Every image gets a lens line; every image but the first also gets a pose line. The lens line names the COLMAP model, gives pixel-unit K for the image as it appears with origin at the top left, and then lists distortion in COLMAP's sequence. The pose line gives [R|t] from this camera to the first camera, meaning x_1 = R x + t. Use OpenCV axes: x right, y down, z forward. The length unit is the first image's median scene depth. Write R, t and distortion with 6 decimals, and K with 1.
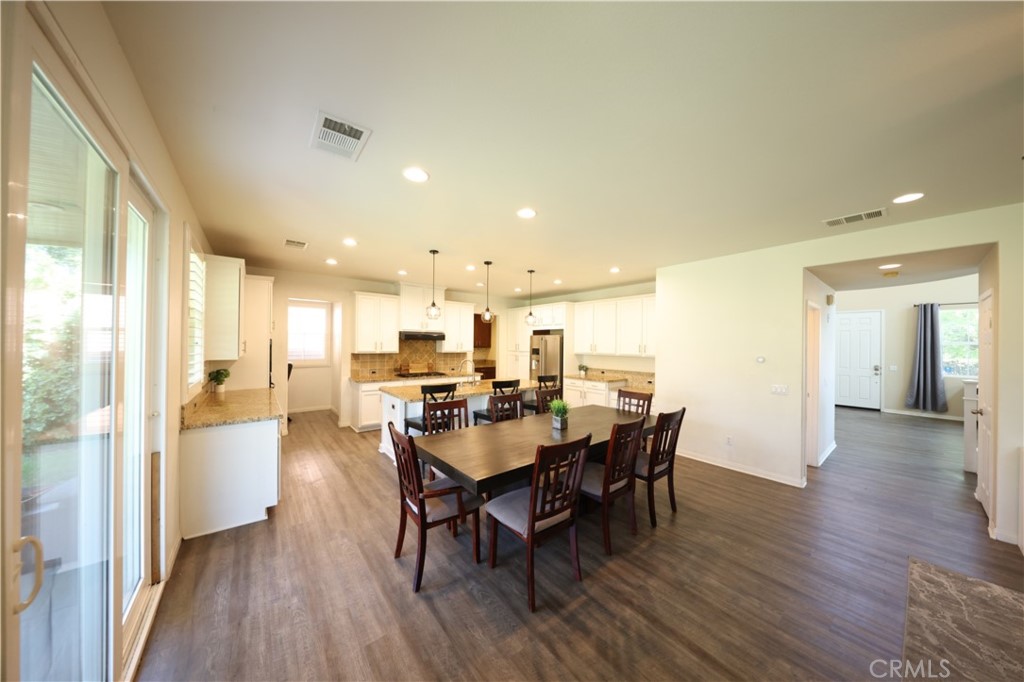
lens RADIAL K [[315.2, 0, 509.3], [0, 315.2, 341.7], [0, 0, 1]] dist [0.004343, -0.003179]
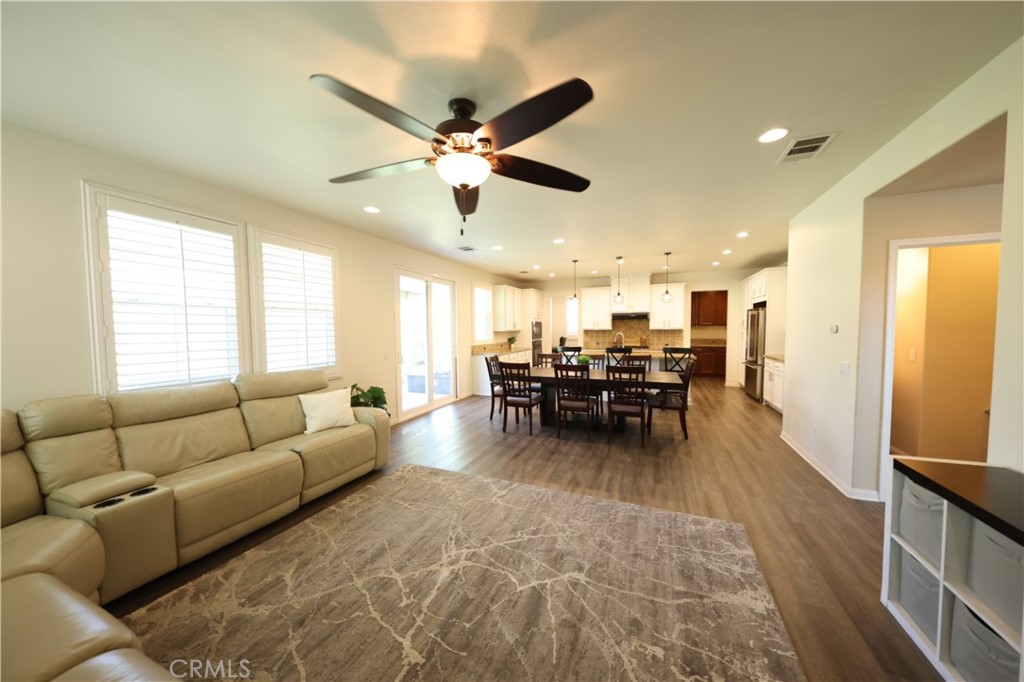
lens RADIAL K [[315.2, 0, 509.3], [0, 315.2, 341.7], [0, 0, 1]] dist [0.004343, -0.003179]
pose [[0.497366, 0.027474, -0.867105, 0.639173], [0.018288, 0.998944, 0.042141, 0.024310], [0.867348, -0.036817, 0.496339, -0.034690]]
